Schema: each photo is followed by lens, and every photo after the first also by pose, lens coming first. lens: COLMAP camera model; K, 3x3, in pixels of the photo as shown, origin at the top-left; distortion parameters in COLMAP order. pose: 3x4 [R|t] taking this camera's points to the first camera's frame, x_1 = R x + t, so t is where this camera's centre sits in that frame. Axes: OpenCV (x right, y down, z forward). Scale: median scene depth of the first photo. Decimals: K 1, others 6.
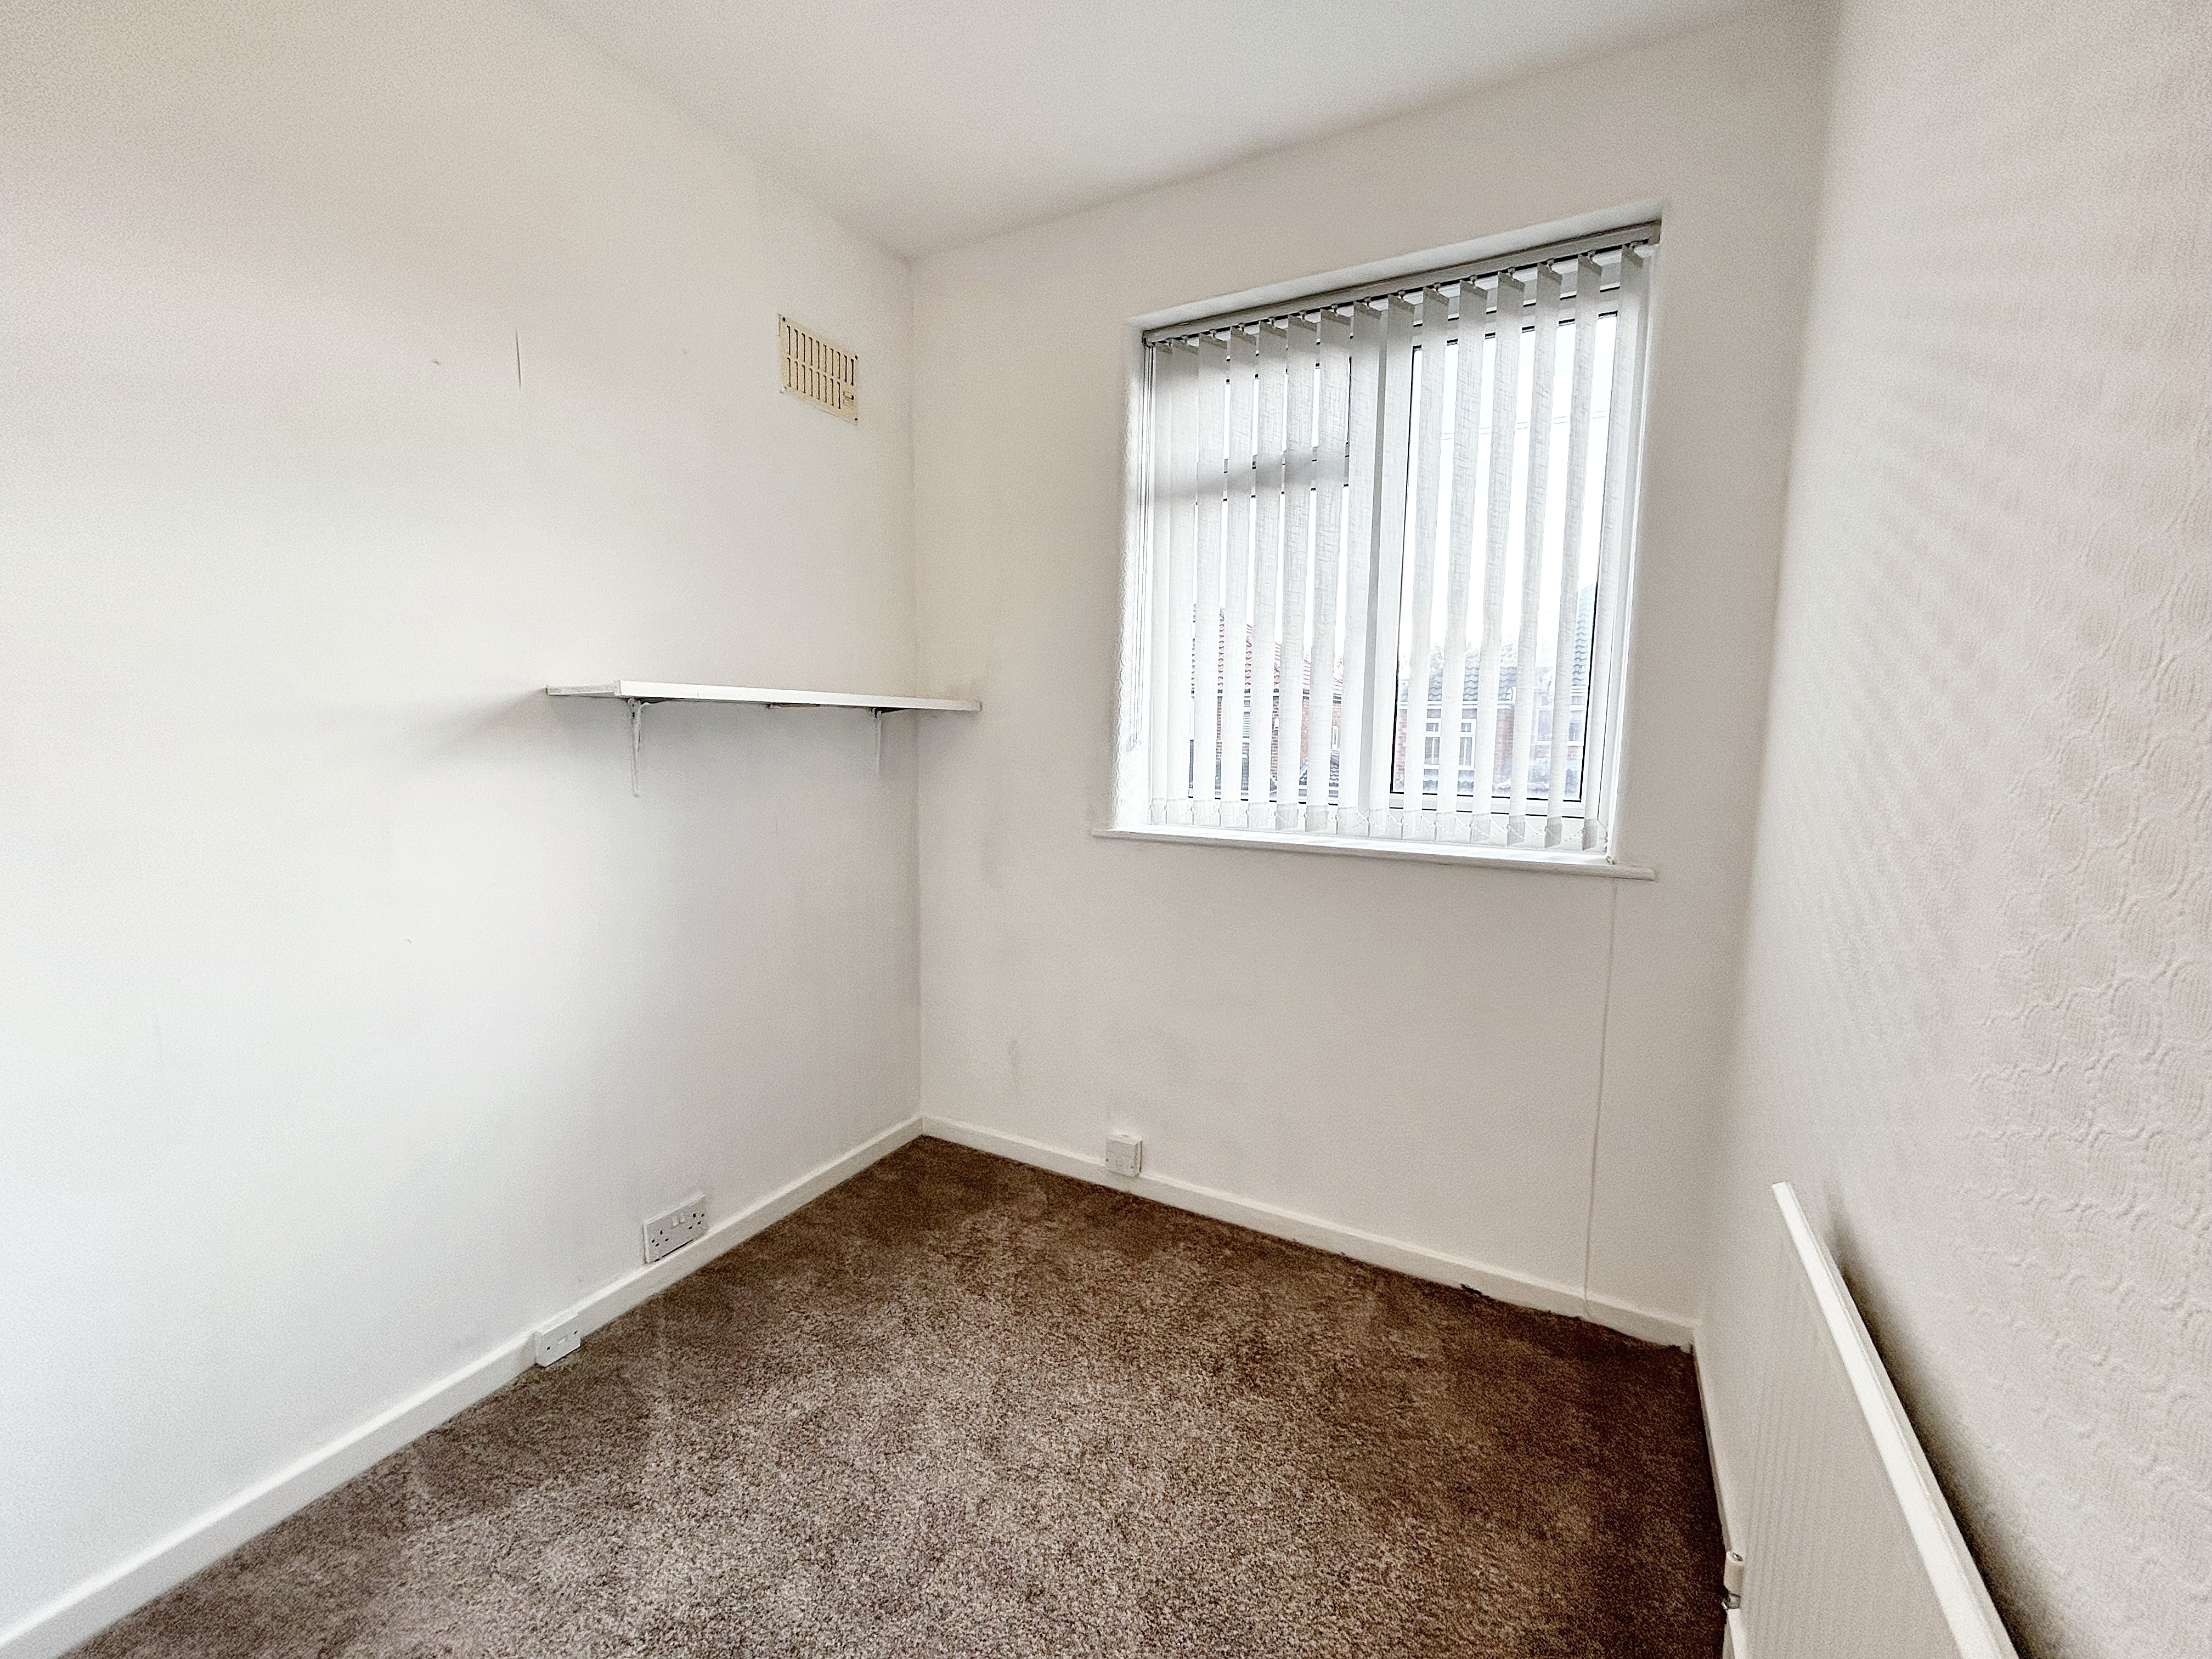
lens RADIAL K [[889.8, 0, 1103.7], [0, 889.8, 829.3], [0, 0, 1]] dist [-0.003709, -0.000689]
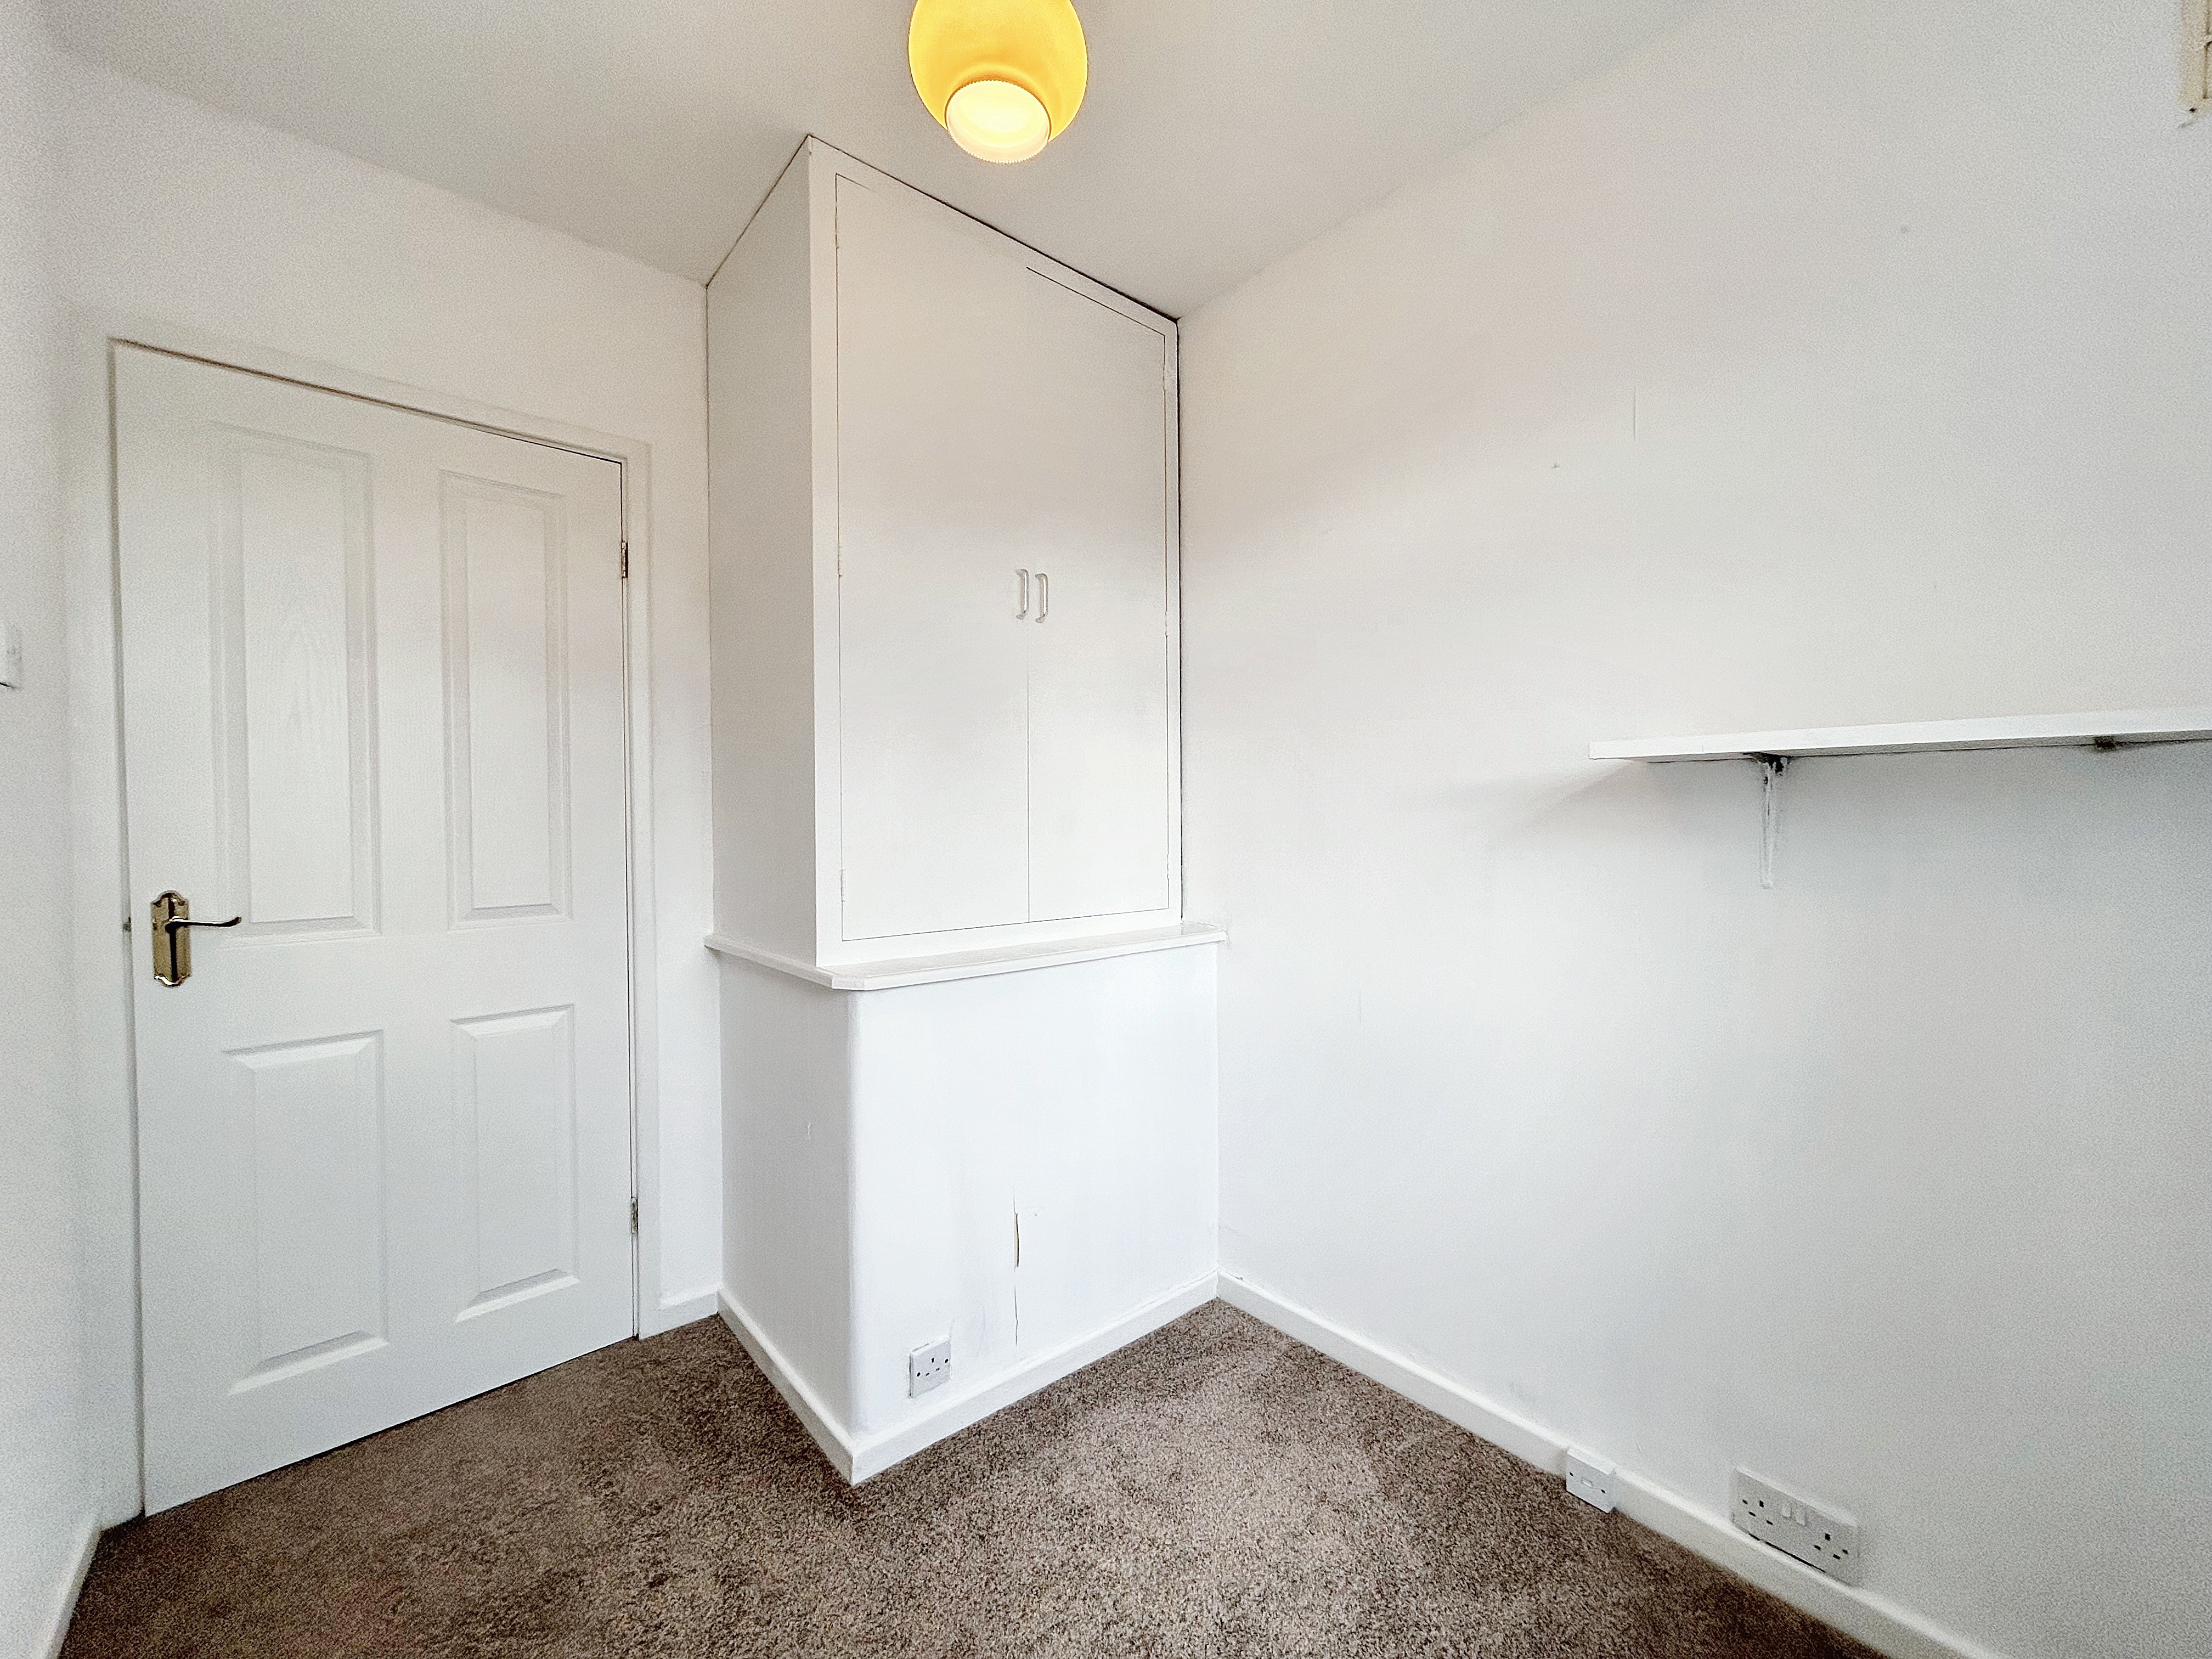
lens RADIAL K [[889.8, 0, 1106.4], [0, 889.8, 834.6], [0, 0, 1]] dist [-0.003709, -0.000689]
pose [[-0.364207, 0.010021, -0.931264, 0.387848], [-0.101769, 0.993526, 0.050492, -0.066536], [0.925741, 0.113164, -0.360829, 0.798940]]
